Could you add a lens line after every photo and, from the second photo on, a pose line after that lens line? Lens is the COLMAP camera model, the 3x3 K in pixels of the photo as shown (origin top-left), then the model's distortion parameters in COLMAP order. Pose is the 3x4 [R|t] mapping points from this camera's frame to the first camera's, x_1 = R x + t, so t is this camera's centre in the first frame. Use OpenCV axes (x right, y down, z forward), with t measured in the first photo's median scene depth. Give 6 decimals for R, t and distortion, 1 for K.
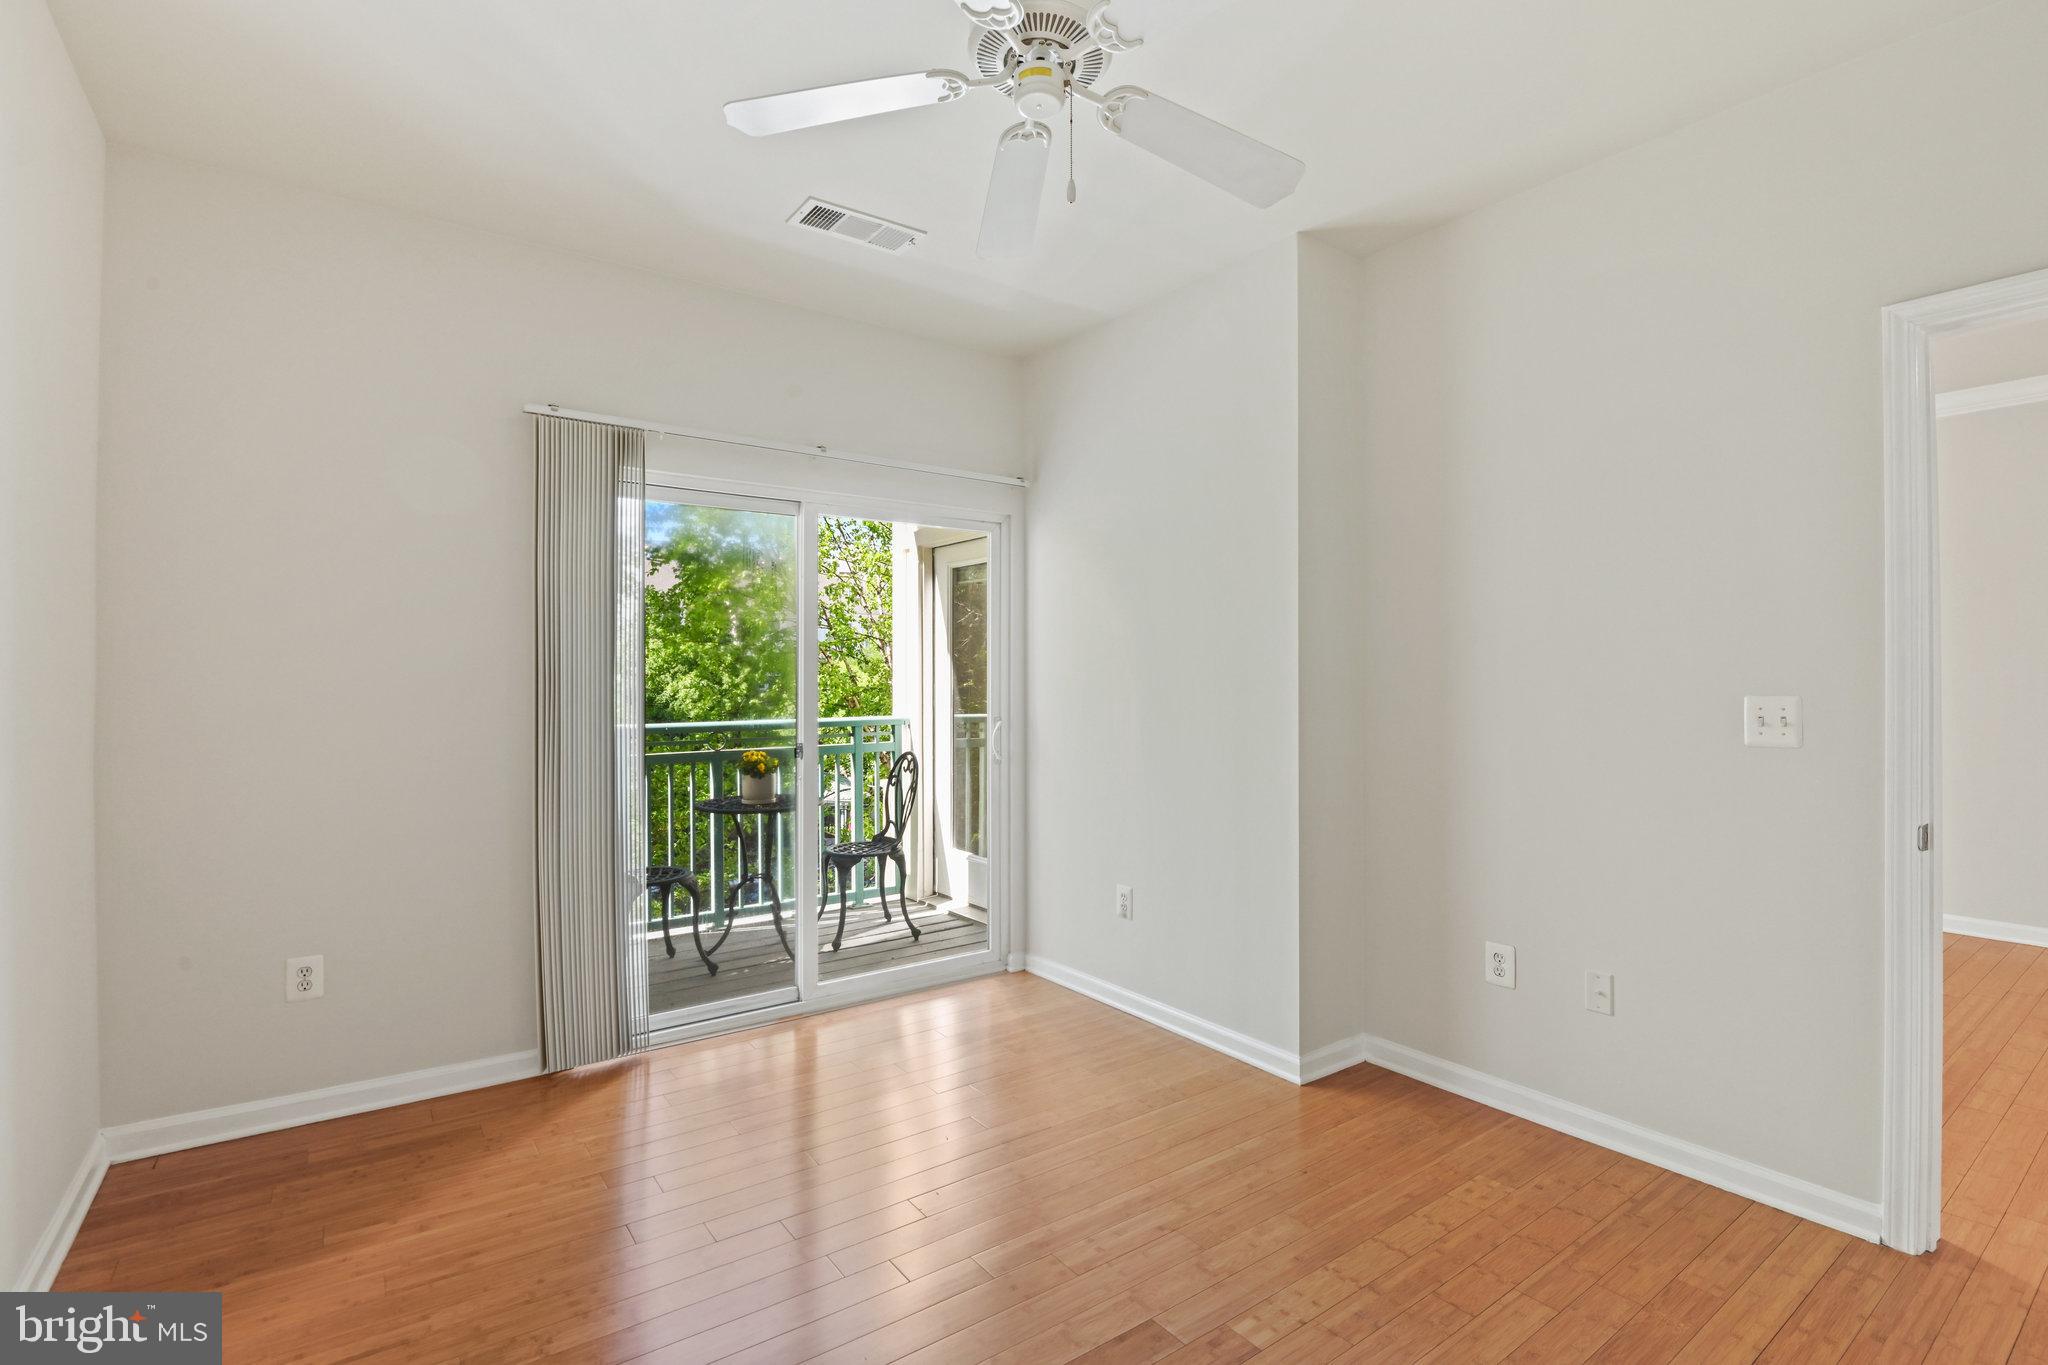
lens RADIAL K [[955.7, 0, 1020.8], [0, 955.7, 678.3], [0, 0, 1]] dist [-0.009807, -0.005460]
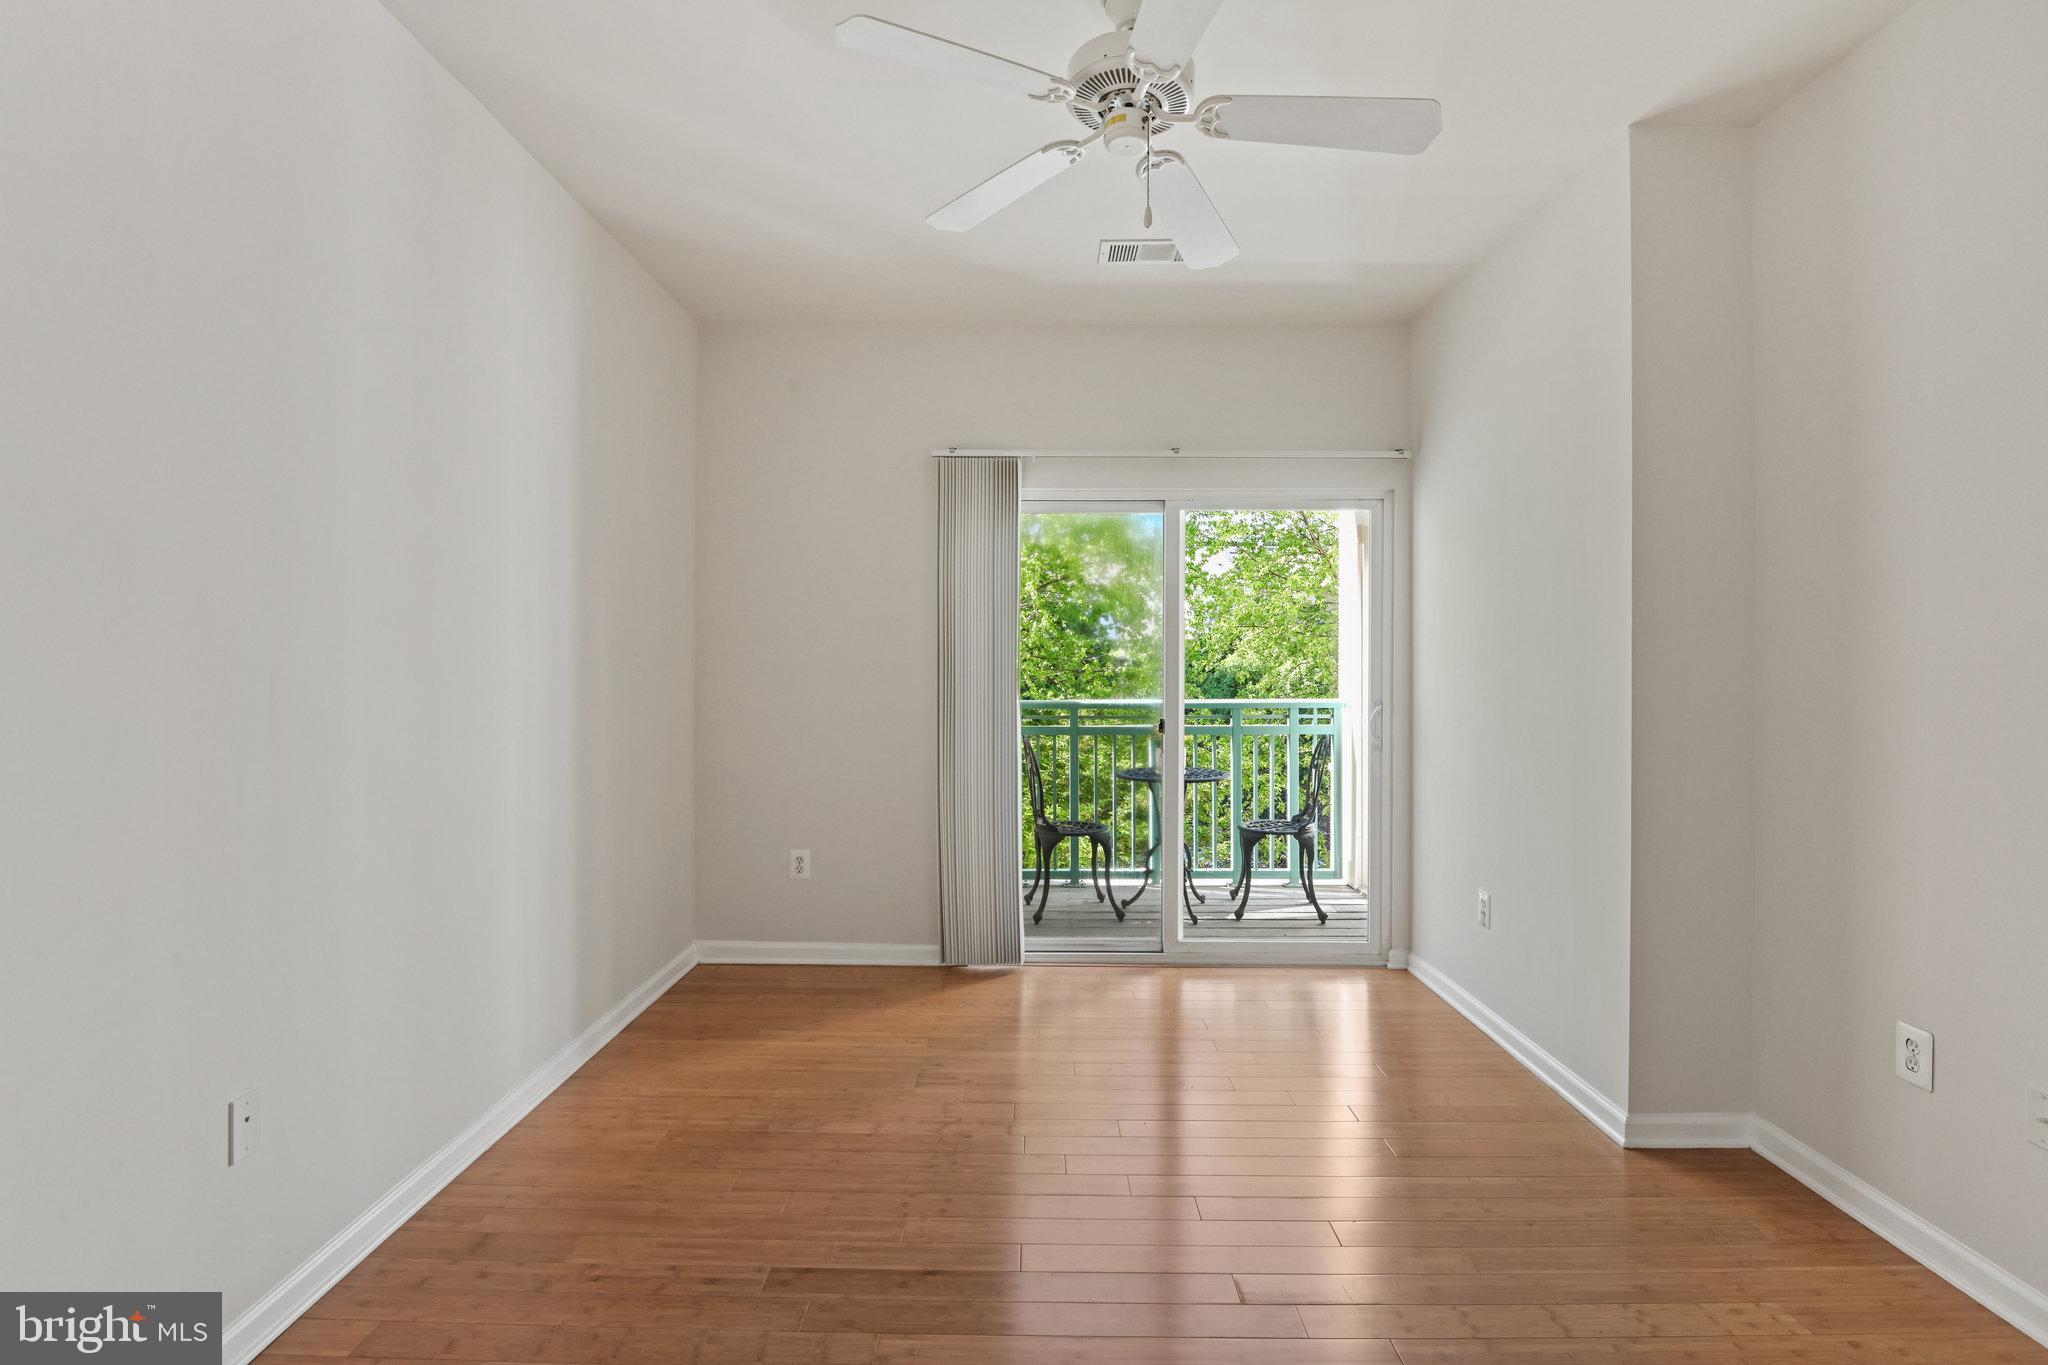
lens RADIAL K [[955.7, 0, 1014.2], [0, 955.7, 664.9], [0, 0, 1]] dist [-0.009807, -0.005460]
pose [[0.801285, 0.003689, -0.598271, 0.358344], [-0.002127, 0.999992, 0.003318, 0.002058], [0.598279, -0.001386, 0.801287, 0.014522]]
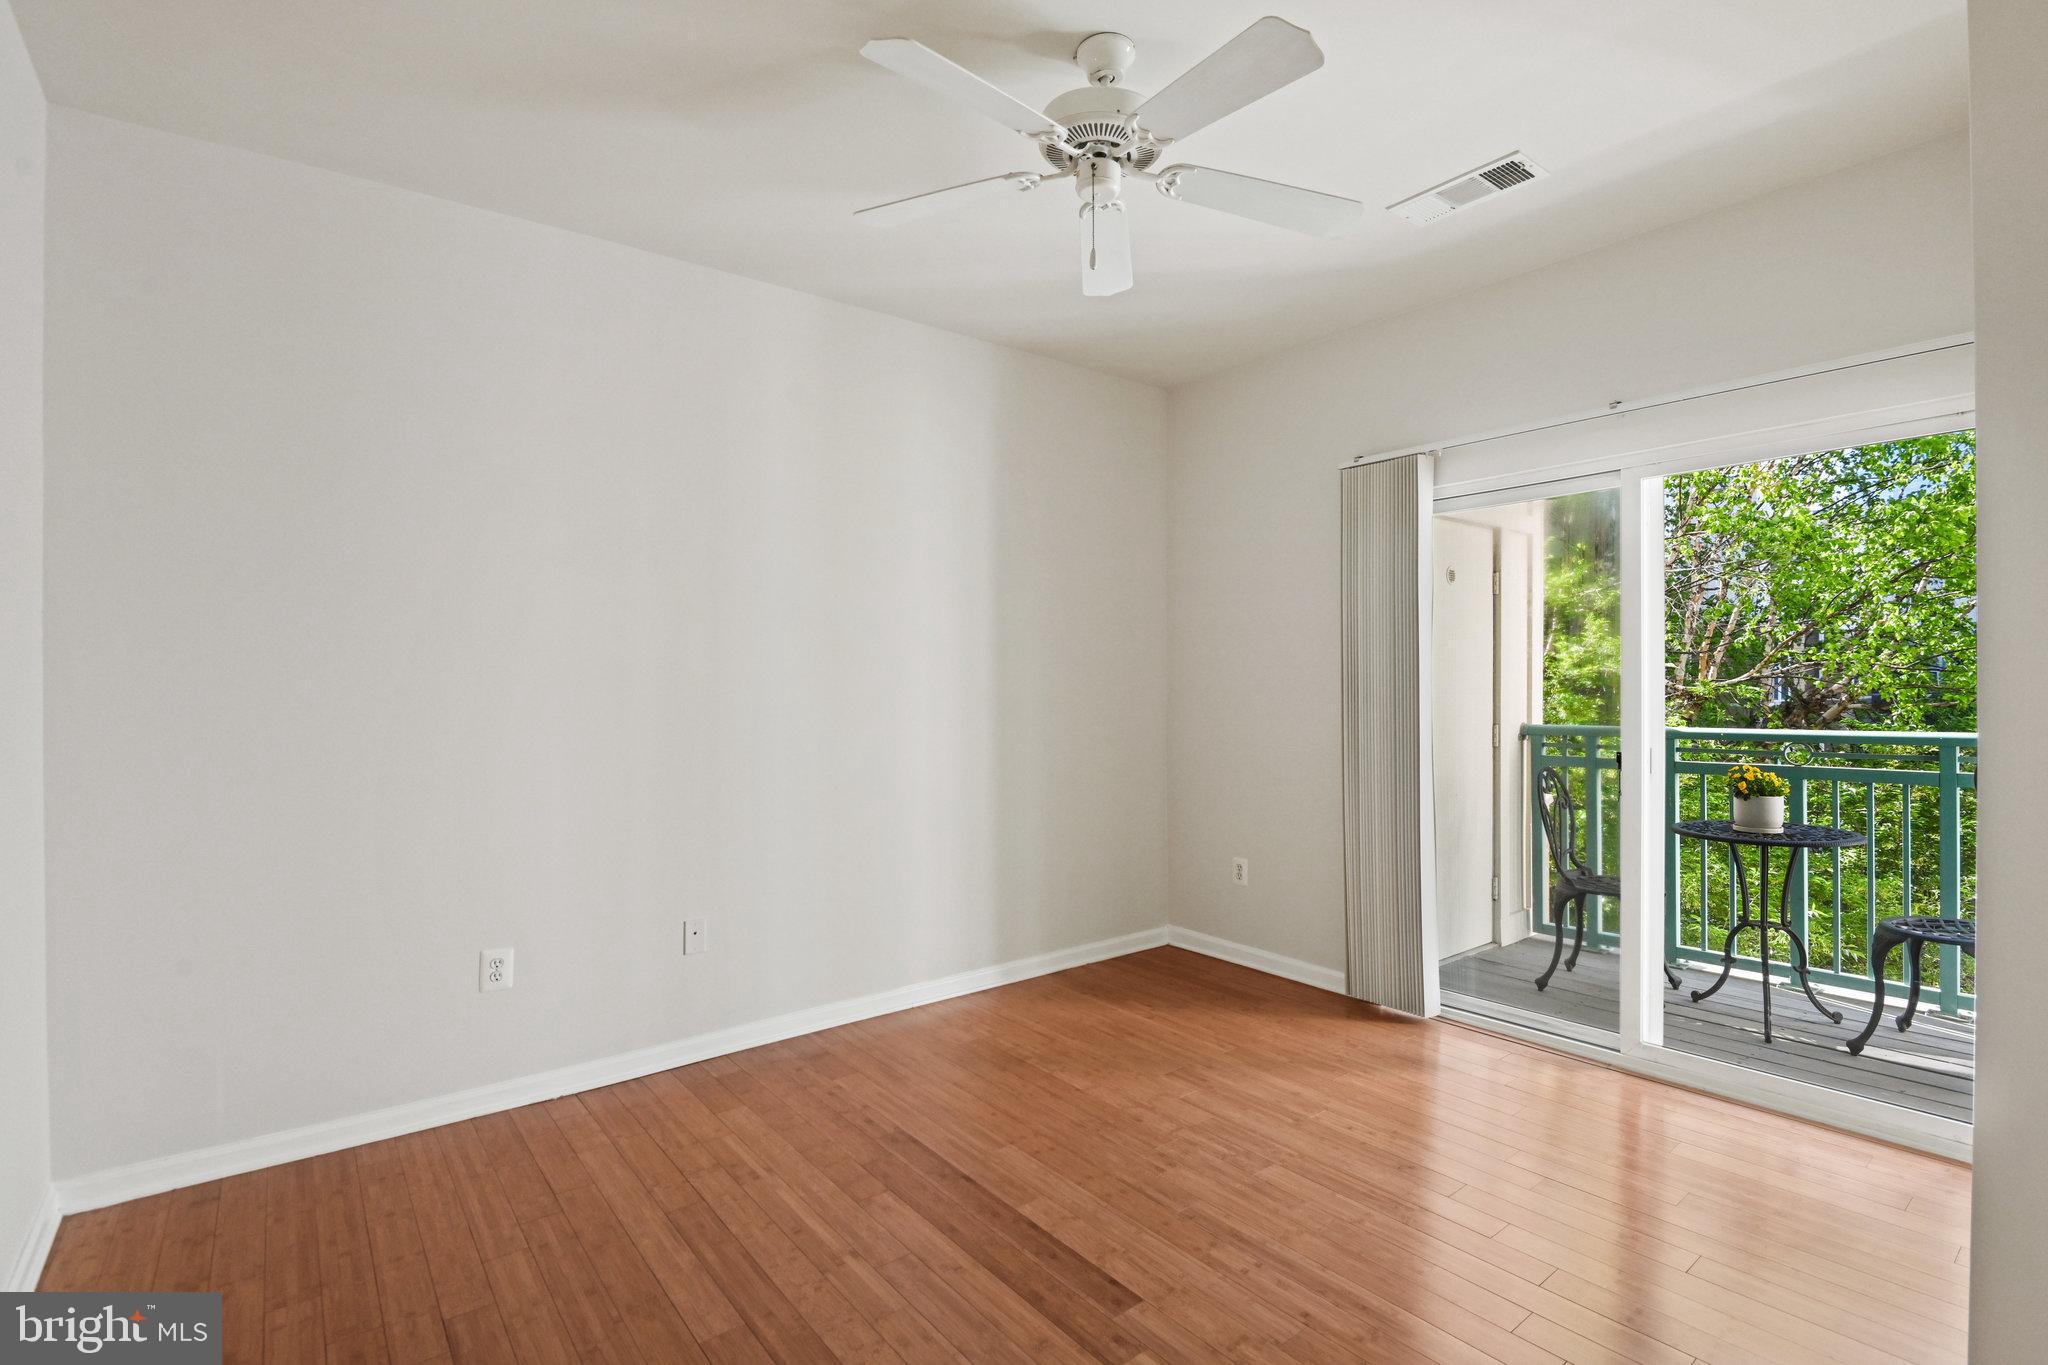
lens RADIAL K [[955.7, 0, 1020.5], [0, 955.7, 691.7], [0, 0, 1]] dist [-0.009807, -0.005460]
pose [[0.038844, 0.009692, -0.999198, 0.737095], [0.009237, 0.999907, 0.010058, -0.000497], [0.999203, -0.009620, 0.038751, 0.527654]]
